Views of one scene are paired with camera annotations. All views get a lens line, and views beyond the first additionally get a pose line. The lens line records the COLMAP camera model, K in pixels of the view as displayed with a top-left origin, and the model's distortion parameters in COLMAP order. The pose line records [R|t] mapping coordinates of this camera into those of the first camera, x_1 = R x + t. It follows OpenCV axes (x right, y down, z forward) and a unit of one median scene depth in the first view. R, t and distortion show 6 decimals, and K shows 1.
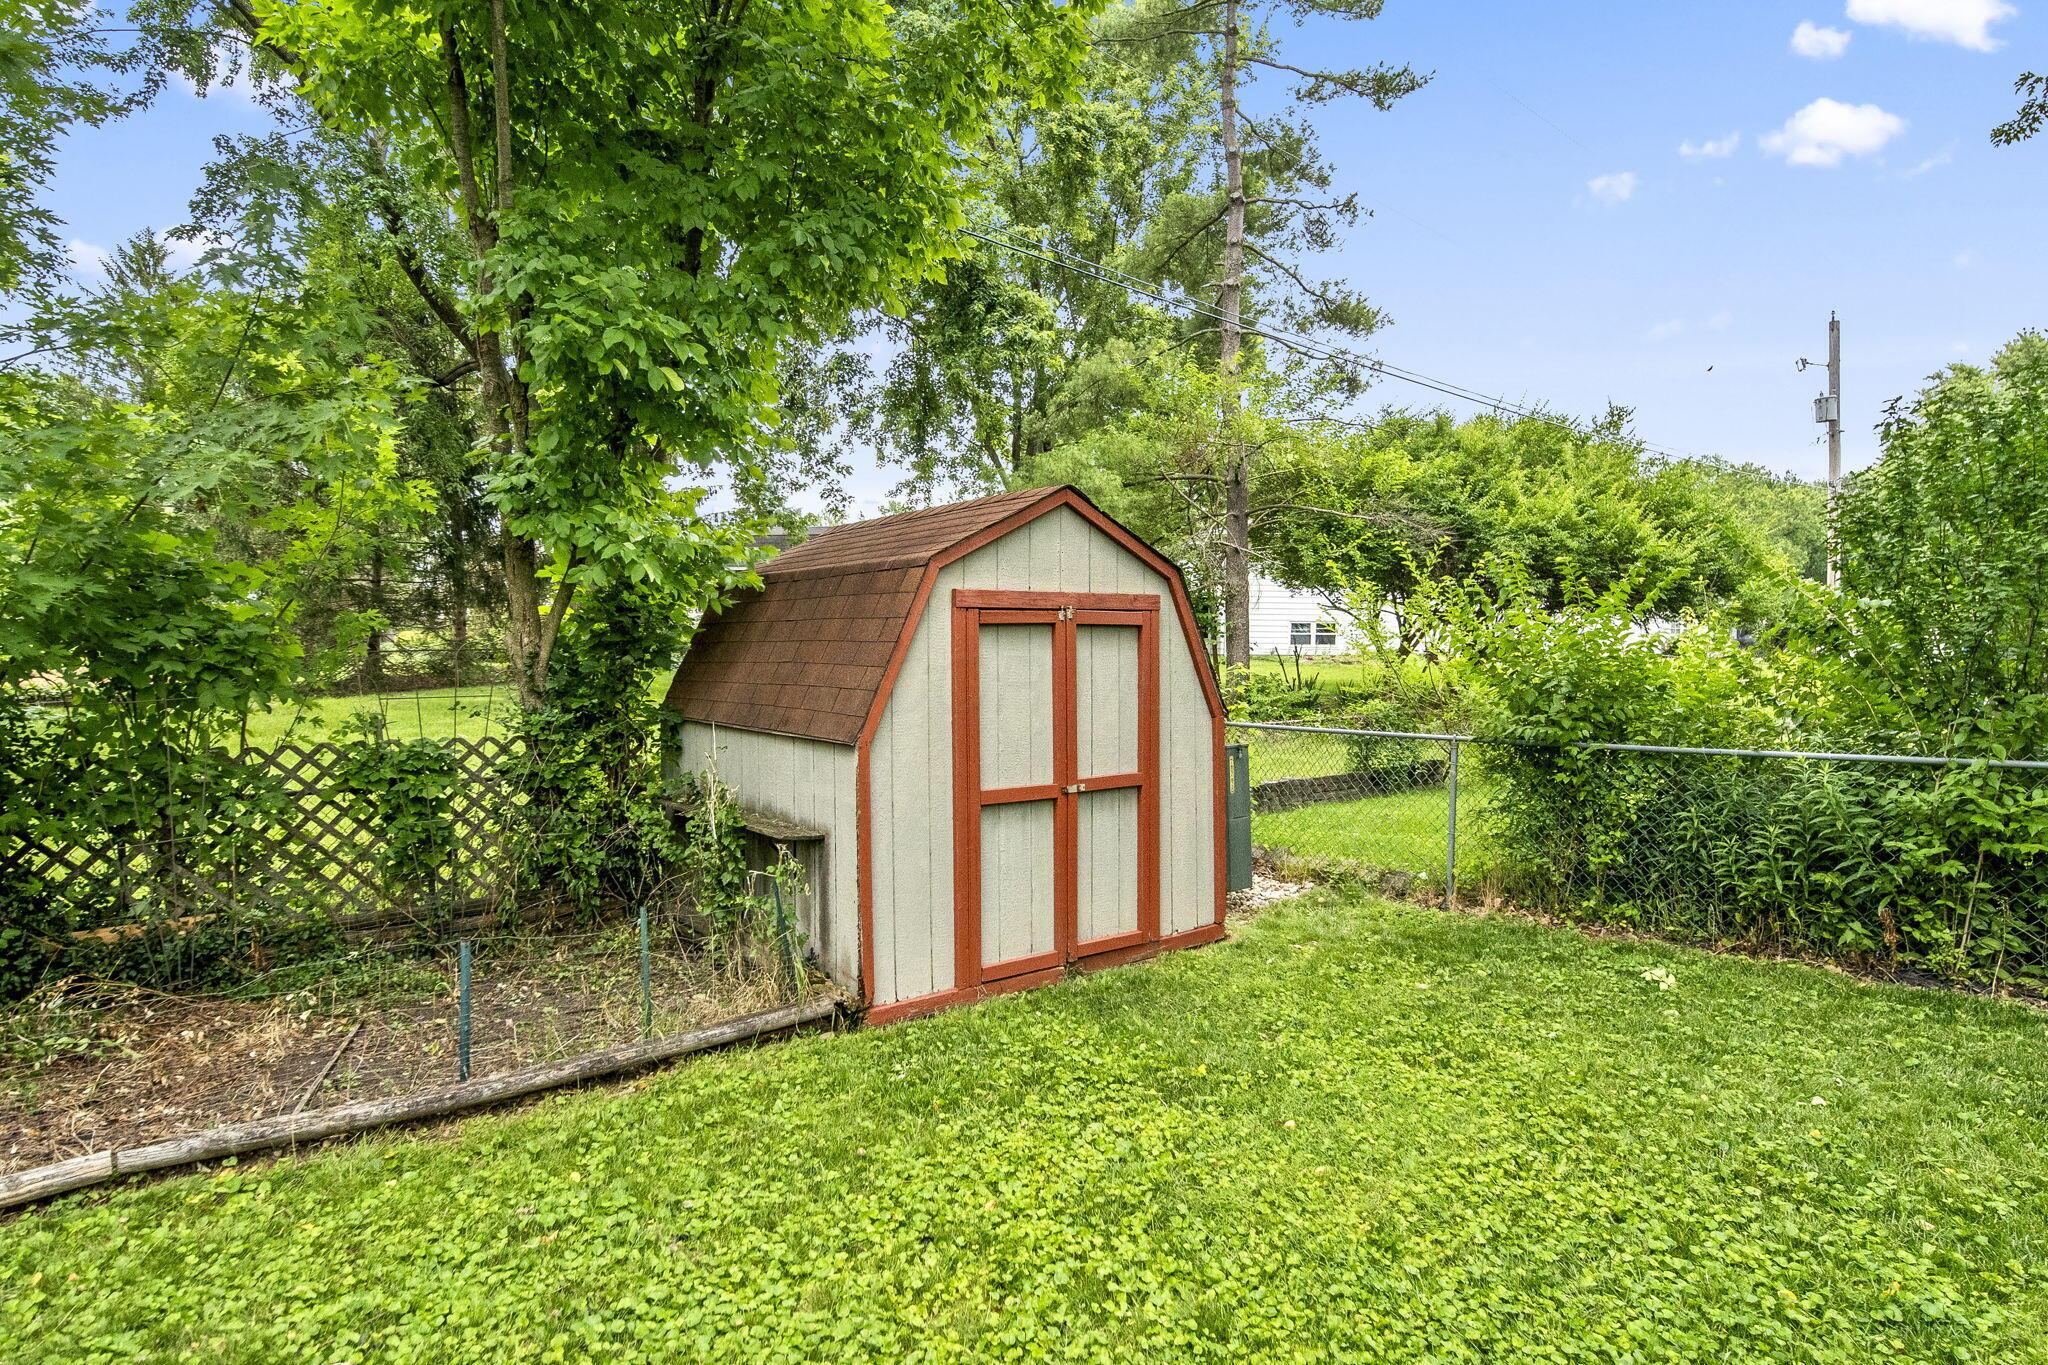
lens RADIAL K [[1112.4, 0, 1024.0], [0, 1112.4, 682.5], [0, 0, 1]] dist [0.000201, -0.000047]
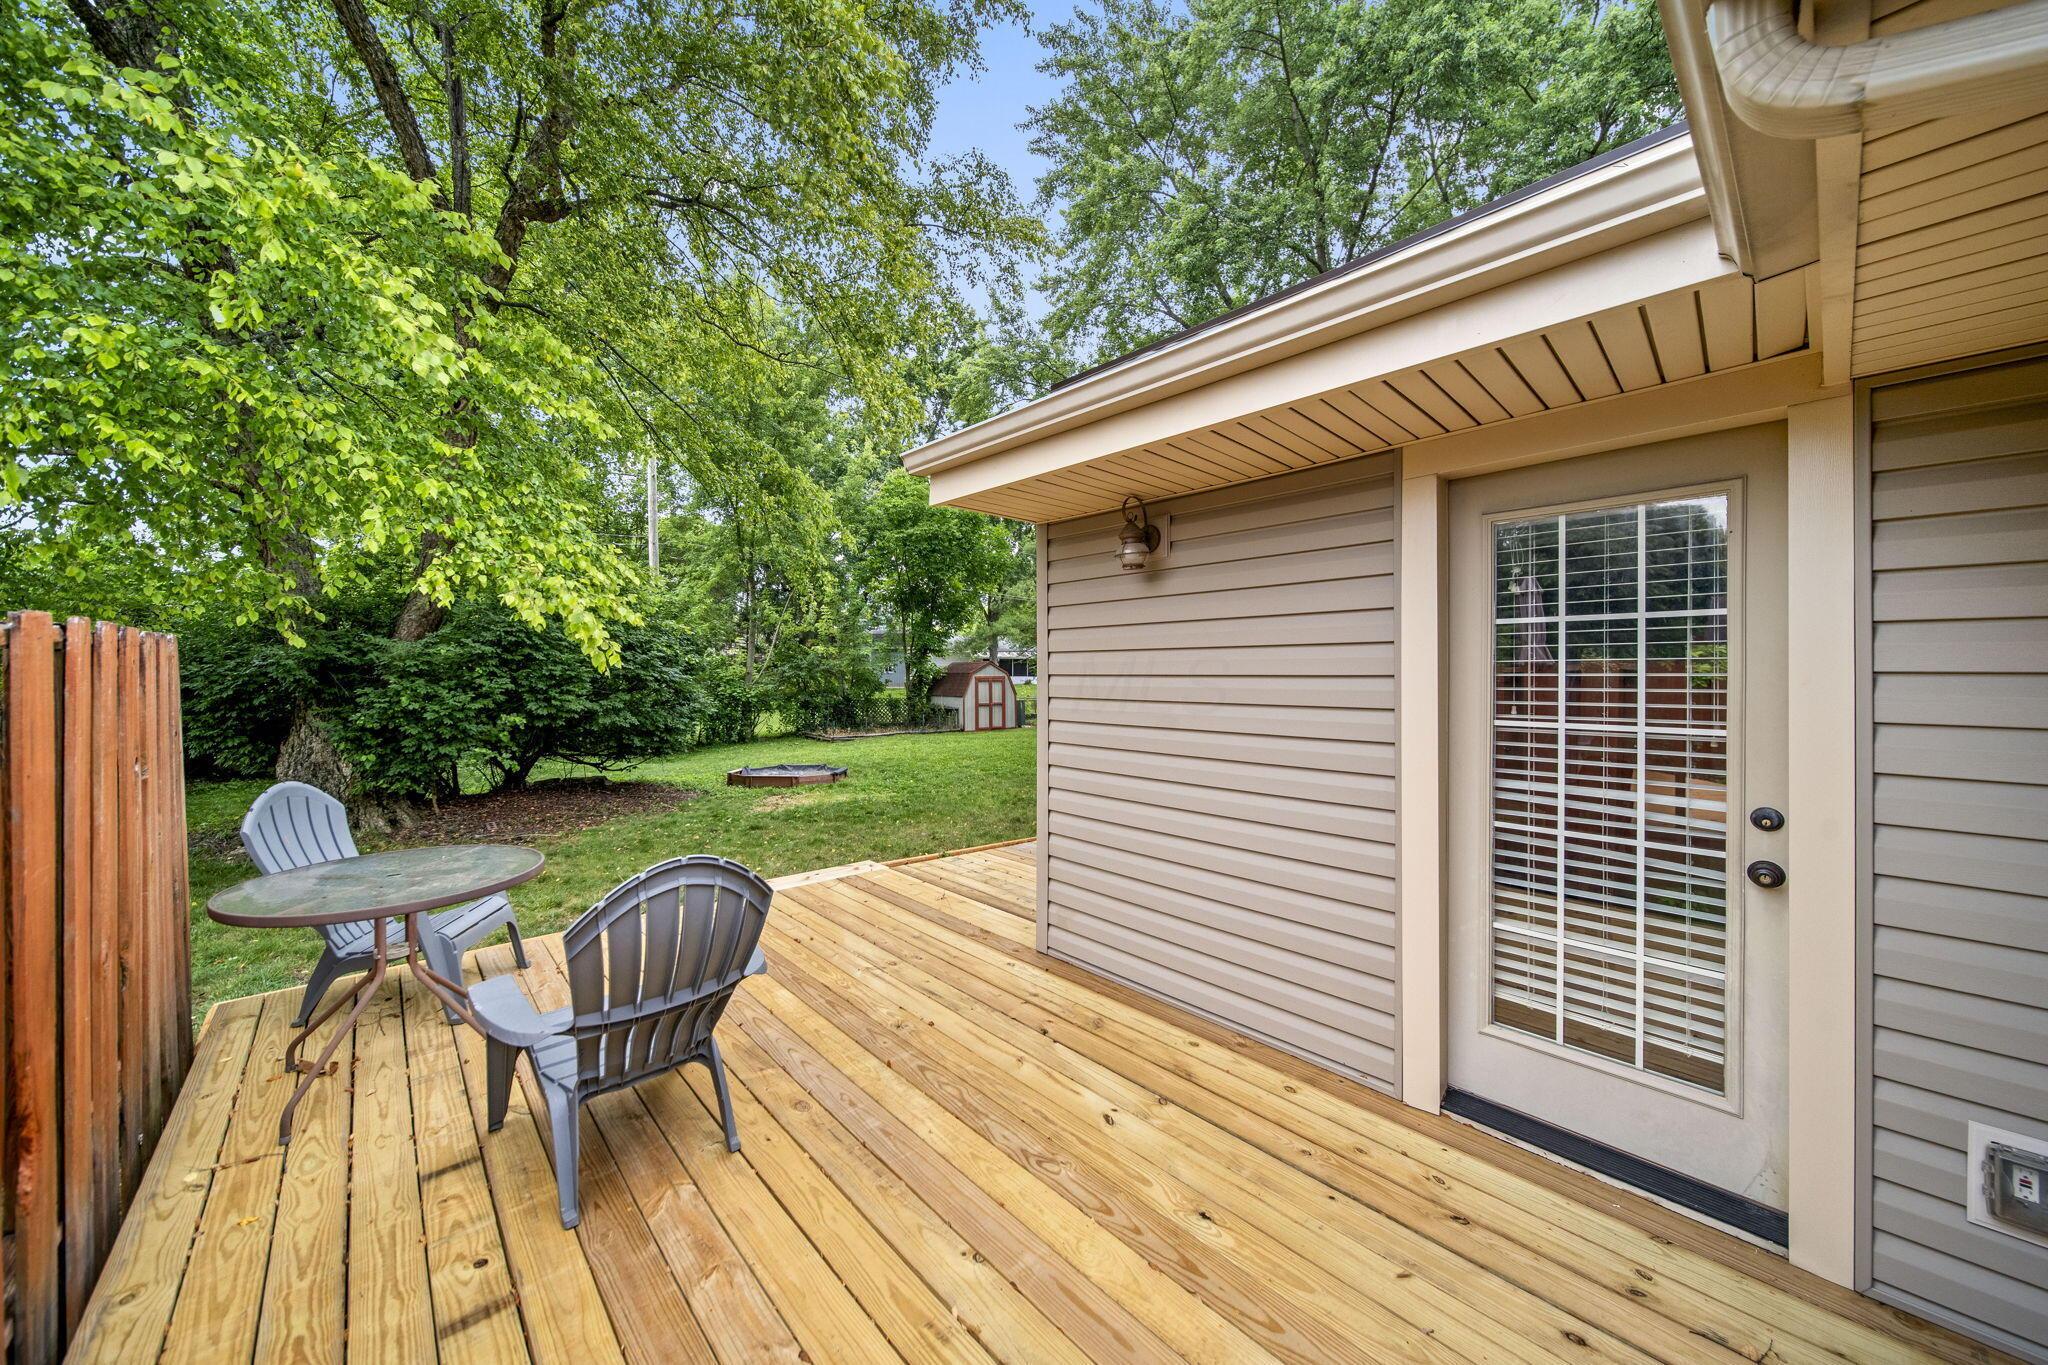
lens RADIAL K [[695.9, 0, 1024.0], [0, 695.9, 682.5], [0, 0, 1]] dist [-0.000341, -0.000017]
pose [[0.999215, -0.001234, 0.039596, 0.073580], [0.002159, 0.999726, -0.023322, 0.062482], [-0.039557, 0.023389, 0.998944, -3.403744]]
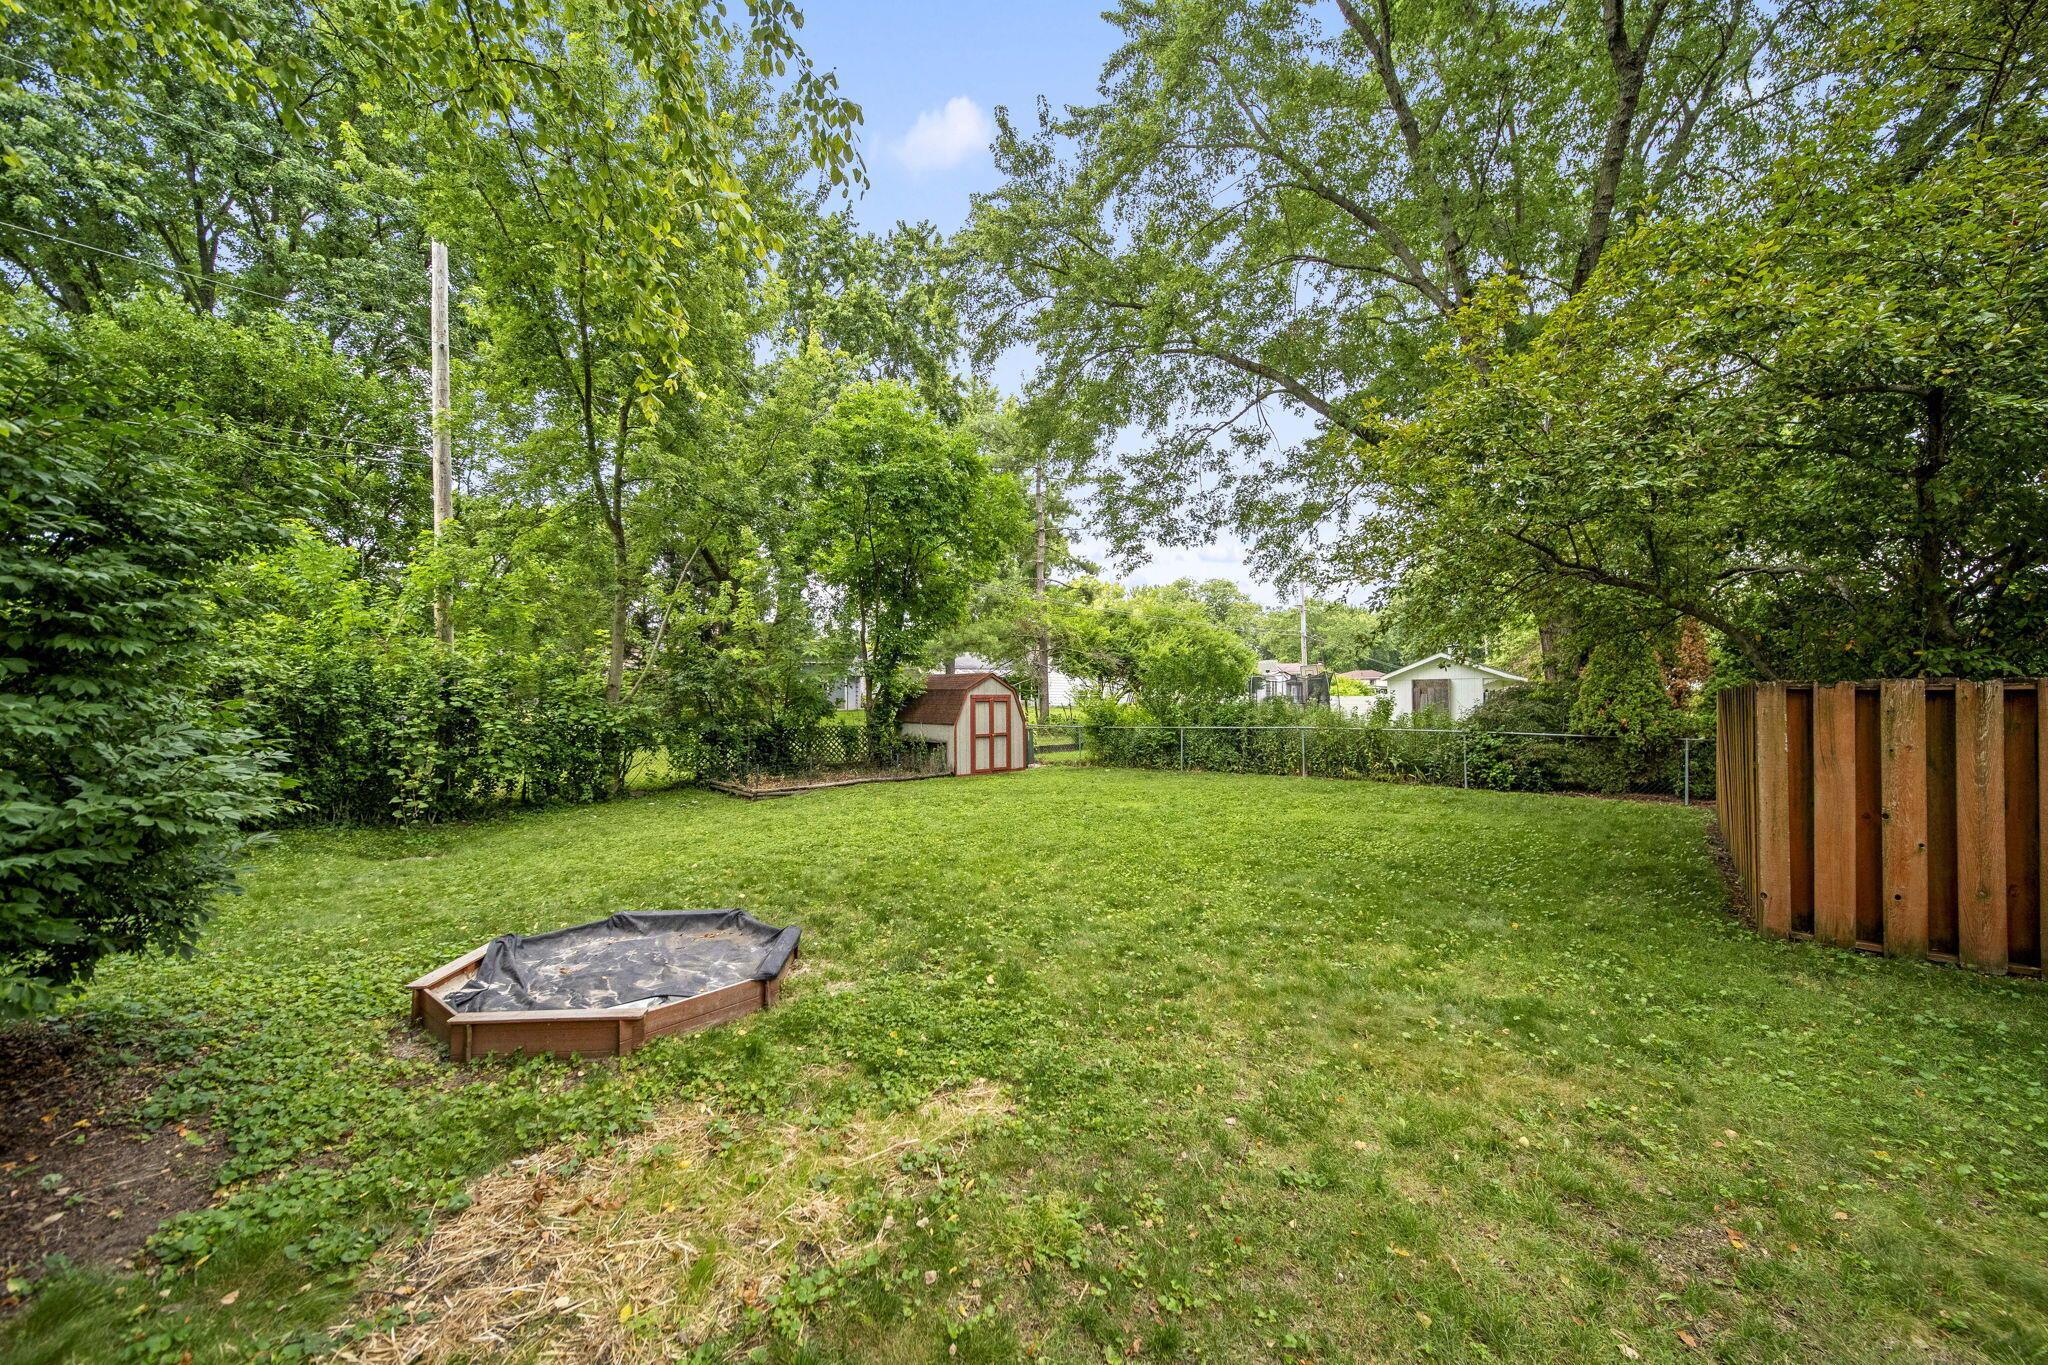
lens RADIAL K [[710.6, 0, 1024.1], [0, 710.6, 698.5], [0, 0, 1]] dist [0.000159, -0.000080]
pose [[0.990682, 0.003084, 0.136163, -0.244102], [0.001791, 0.999362, -0.035661, 0.047576], [-0.136186, 0.035572, 0.990044, -2.089922]]
